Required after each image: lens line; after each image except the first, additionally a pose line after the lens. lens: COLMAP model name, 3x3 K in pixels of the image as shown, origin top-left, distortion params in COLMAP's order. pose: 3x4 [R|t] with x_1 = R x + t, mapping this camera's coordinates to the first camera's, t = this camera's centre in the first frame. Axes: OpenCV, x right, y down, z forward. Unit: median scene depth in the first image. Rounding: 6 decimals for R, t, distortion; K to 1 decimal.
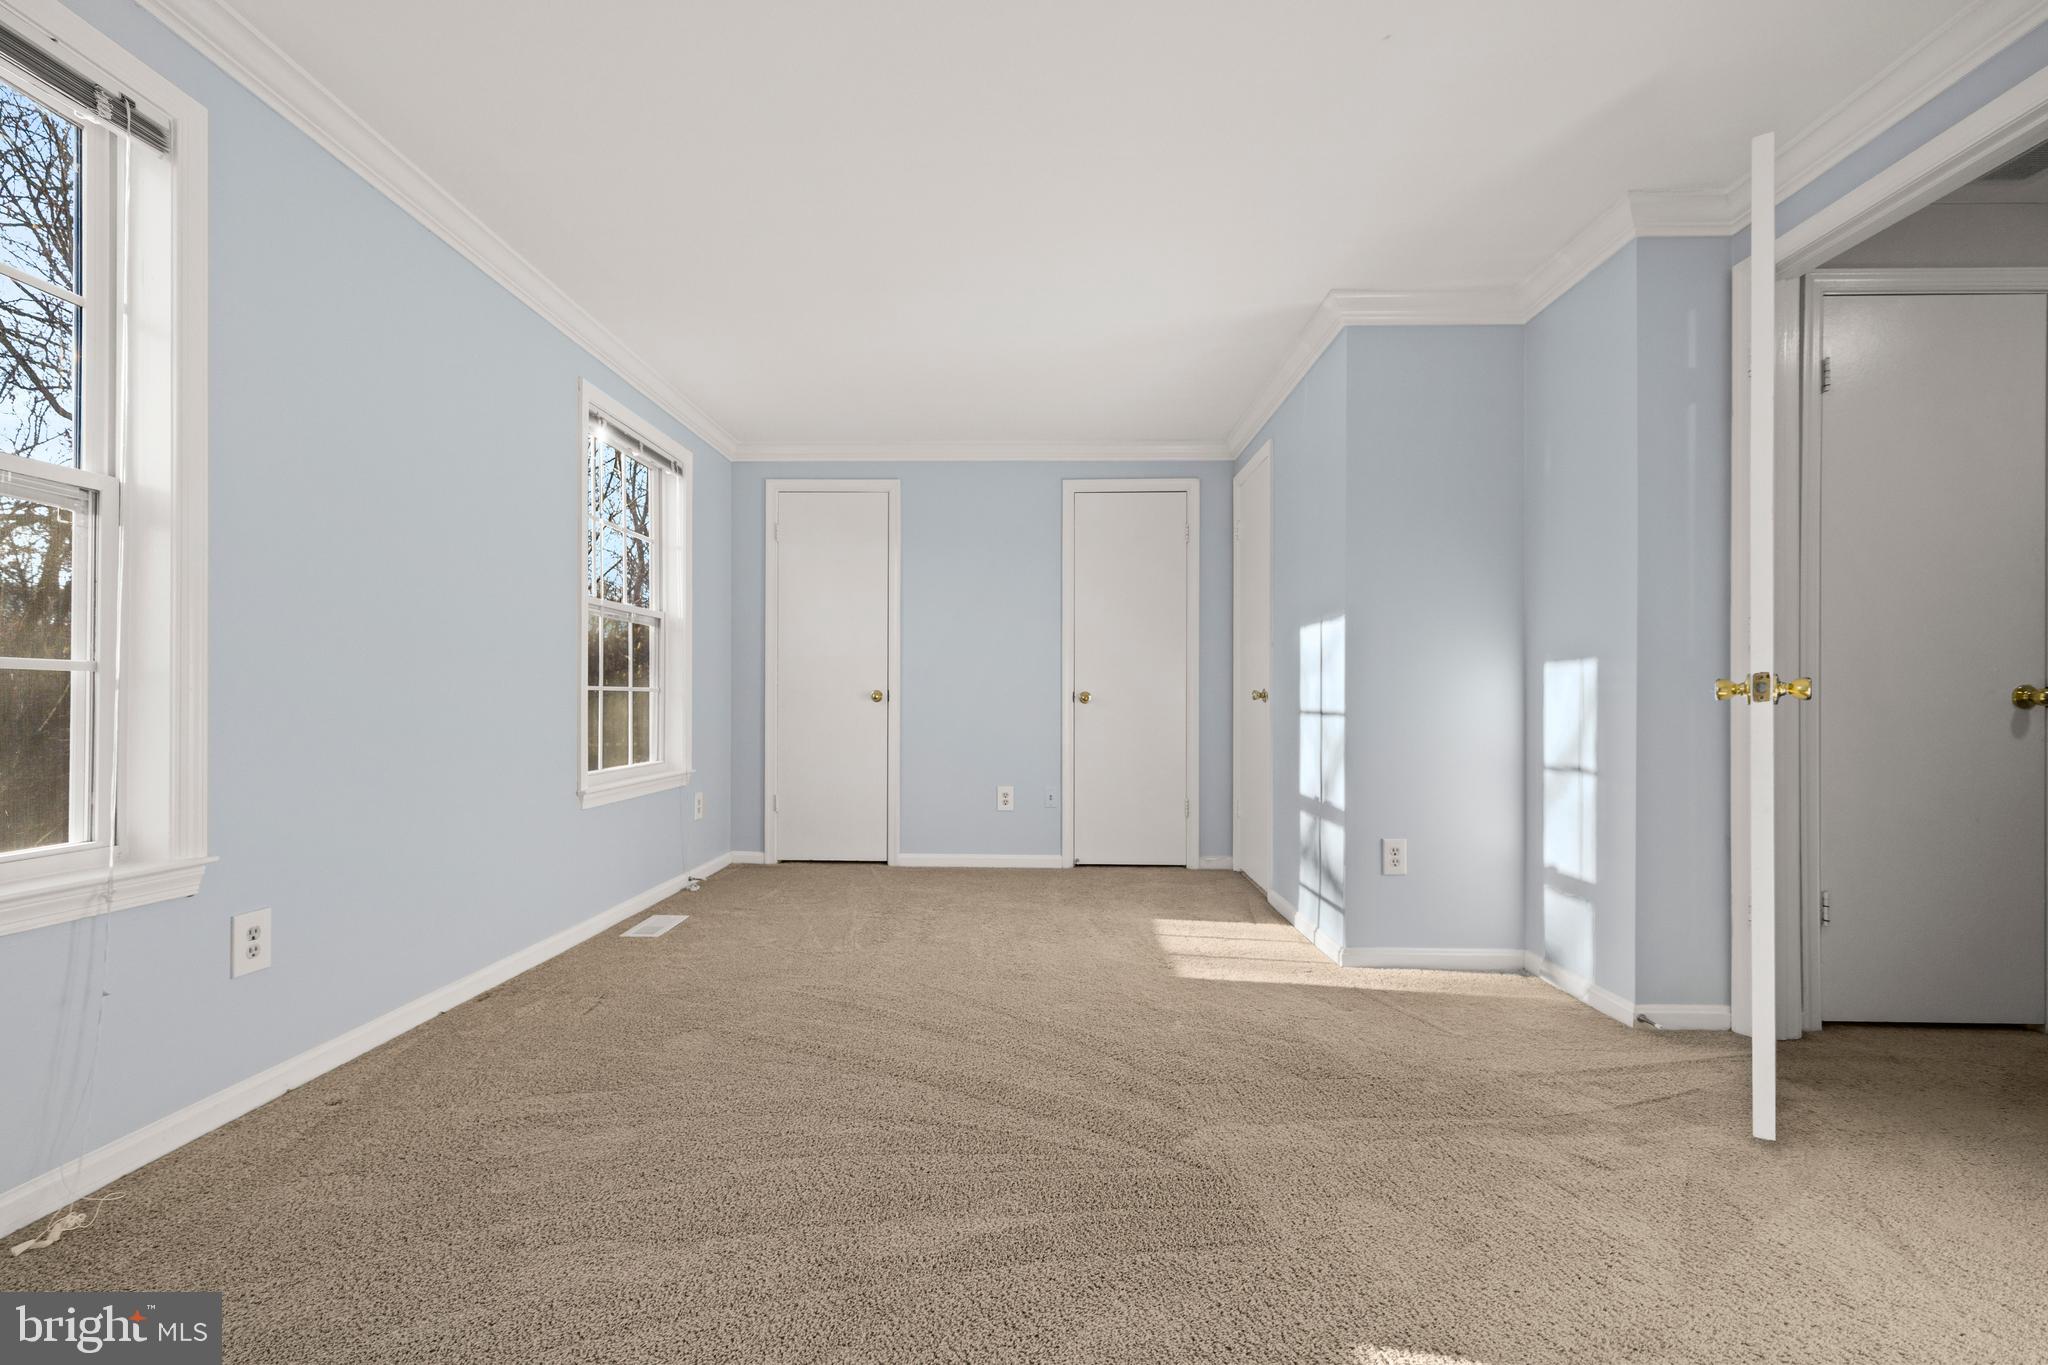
lens RADIAL K [[862.6, 0, 1021.4], [0, 862.6, 700.1], [0, 0, 1]] dist [0.001003, 0.001060]
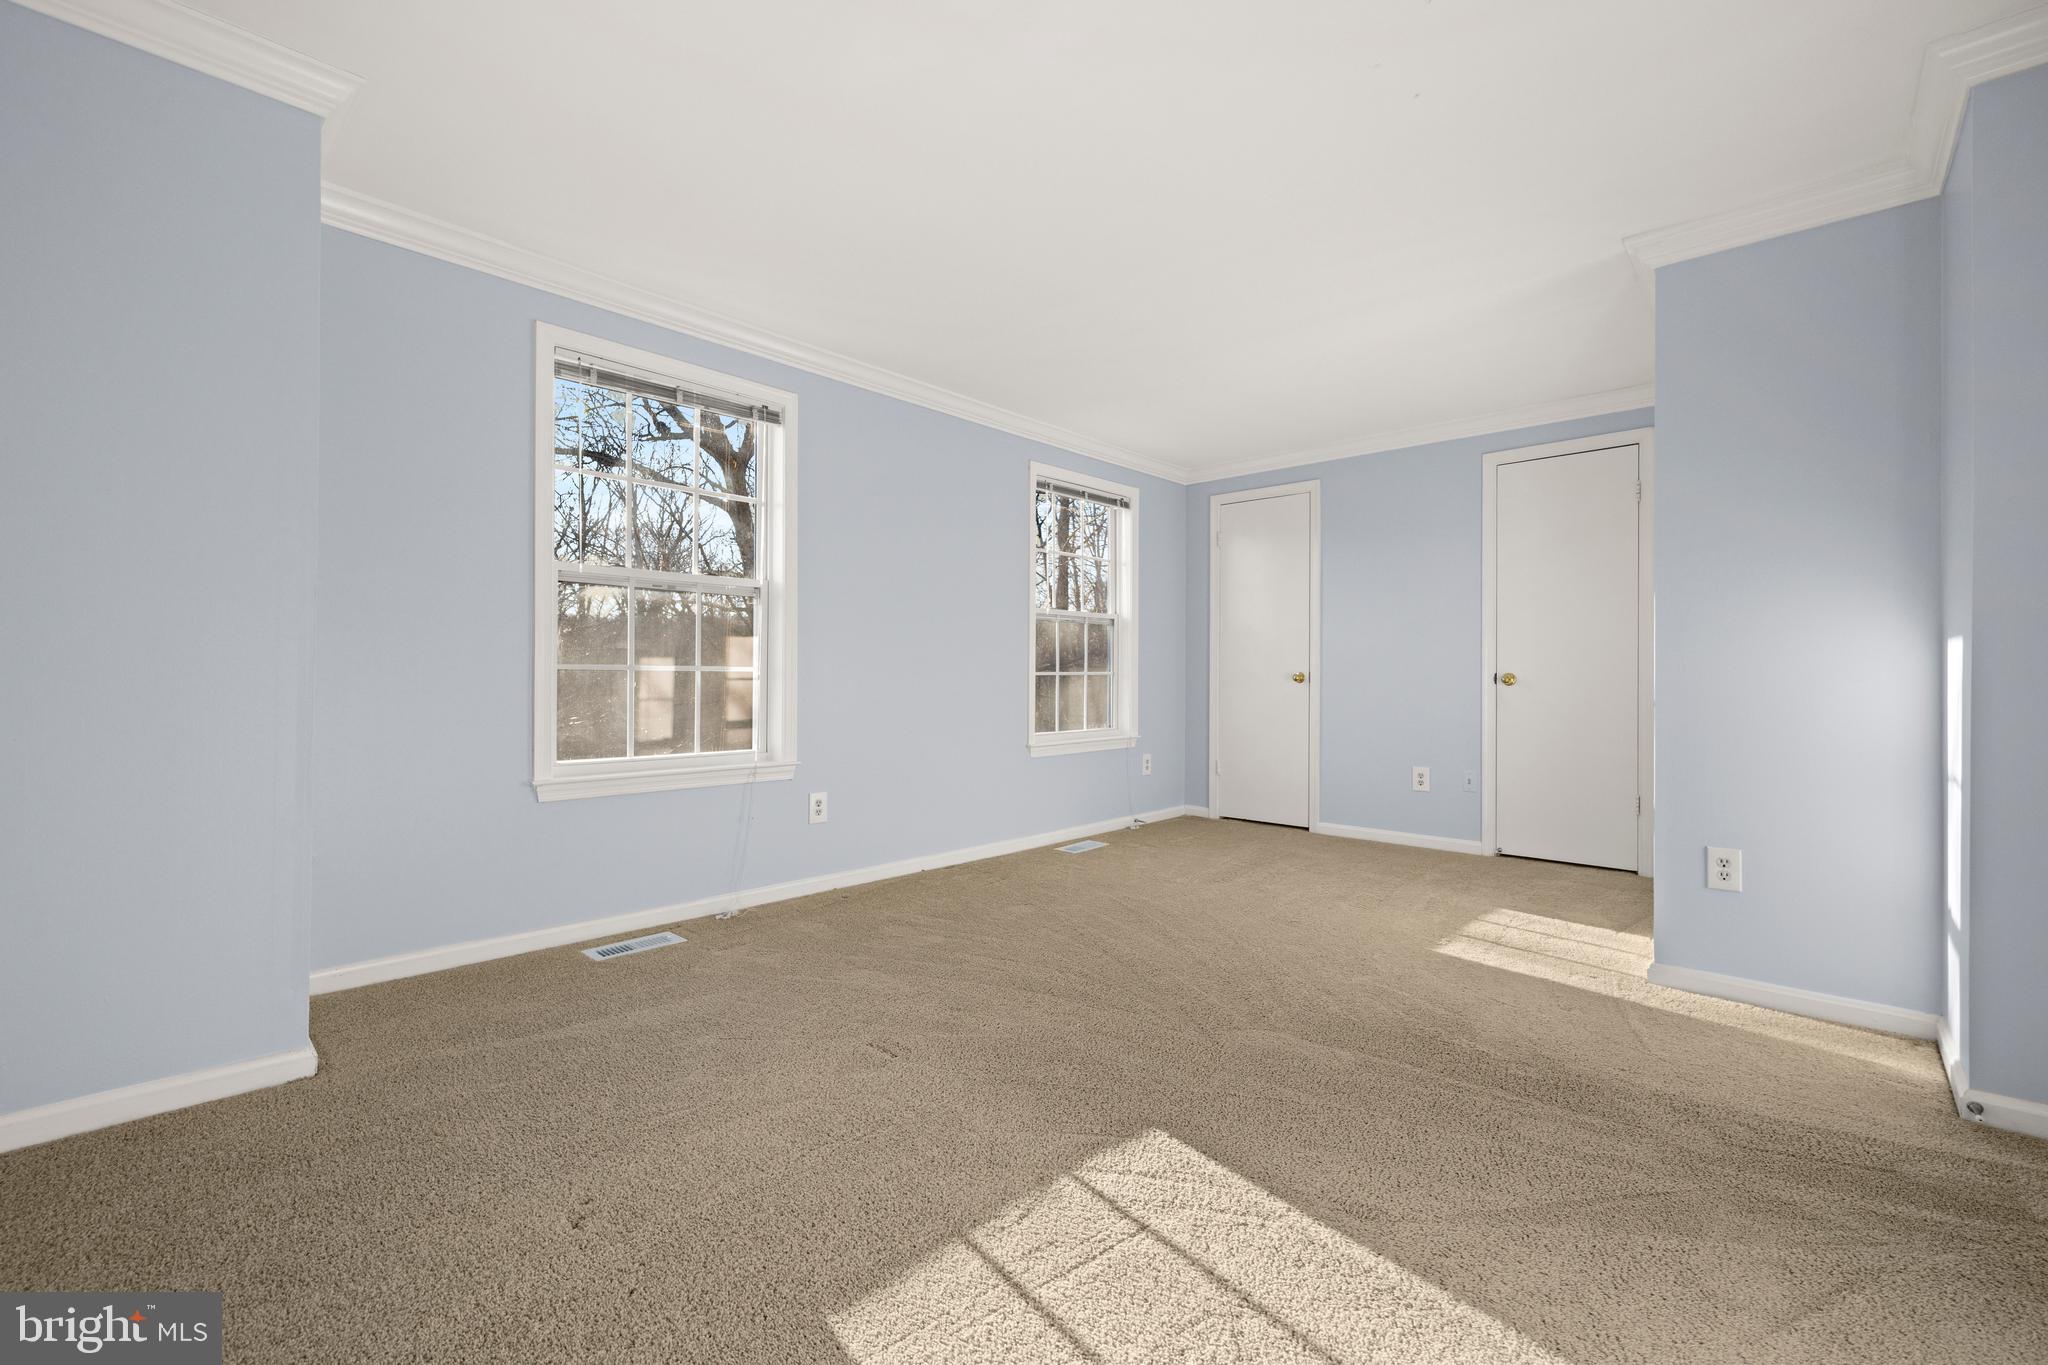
lens RADIAL K [[862.6, 0, 1032.2], [0, 862.6, 677.5], [0, 0, 1]] dist [0.001003, 0.001060]
pose [[0.753418, -0.000524, -0.657542, 0.426496], [0.001658, 0.999998, 0.001102, -0.009626], [0.657540, -0.001920, 0.753417, -0.088058]]
